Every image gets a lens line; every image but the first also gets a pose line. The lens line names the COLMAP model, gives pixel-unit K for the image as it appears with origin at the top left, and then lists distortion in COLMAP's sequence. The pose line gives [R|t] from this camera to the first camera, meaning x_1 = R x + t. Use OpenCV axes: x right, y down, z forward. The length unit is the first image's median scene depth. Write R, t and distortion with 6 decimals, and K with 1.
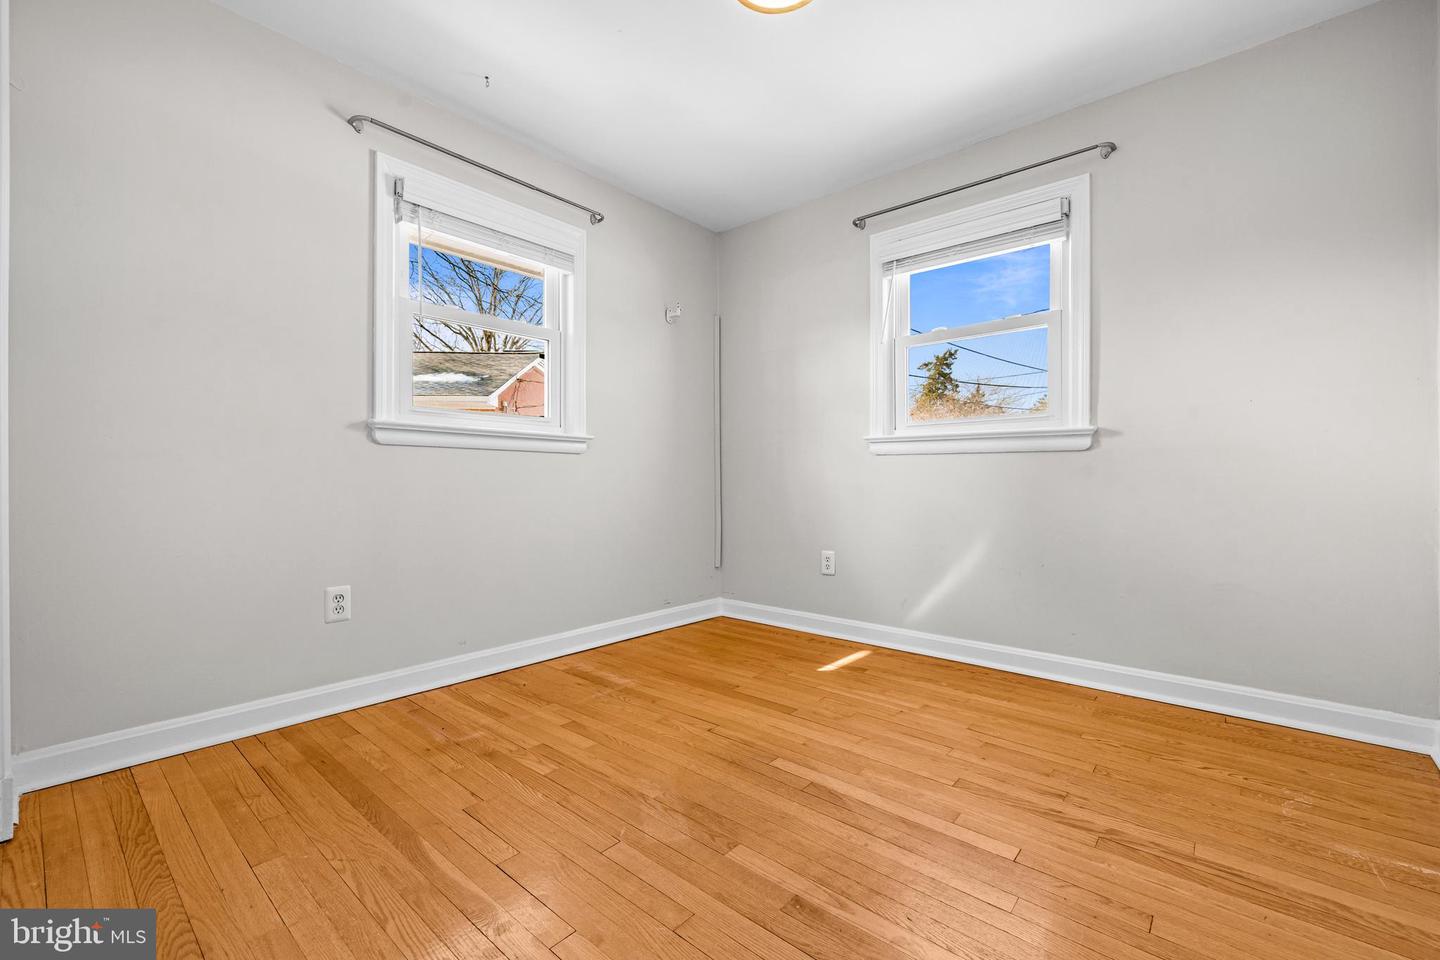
lens RADIAL K [[608.9, 0, 720.0], [0, 608.9, 480.0], [0, 0, 1]] dist [0.000344, 0.000014]
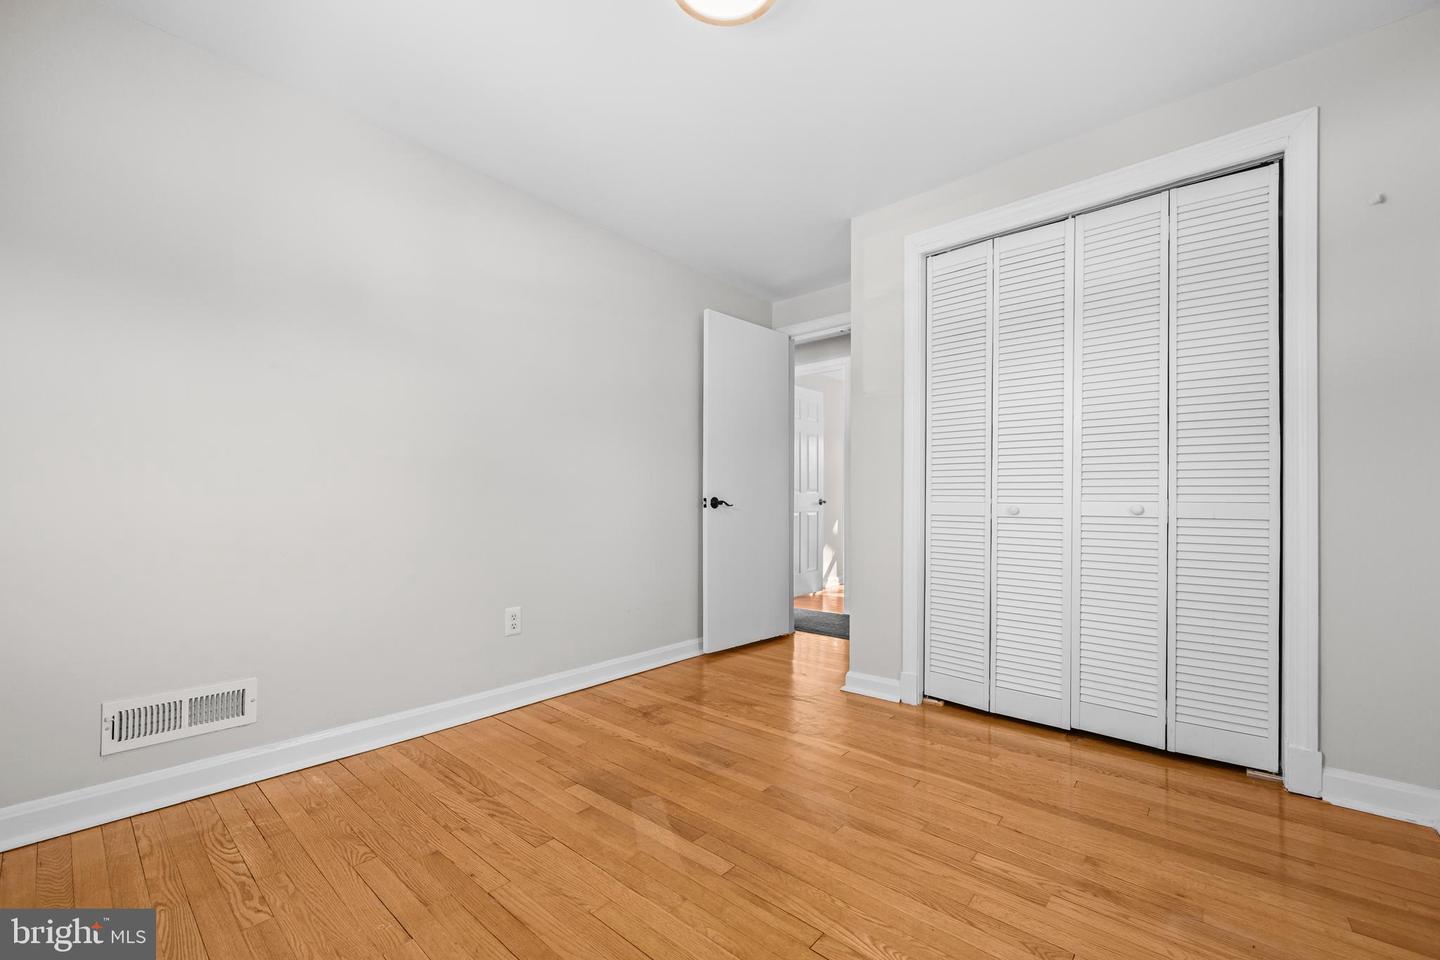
lens RADIAL K [[608.9, 0, 720.0], [0, 608.9, 480.0], [0, 0, 1]] dist [0.000344, 0.000014]
pose [[-0.999993, -0.003347, -0.001423, 0.114241], [-0.003297, 0.999442, -0.033231, -0.055897], [0.001533, -0.033226, -0.999447, 2.072955]]
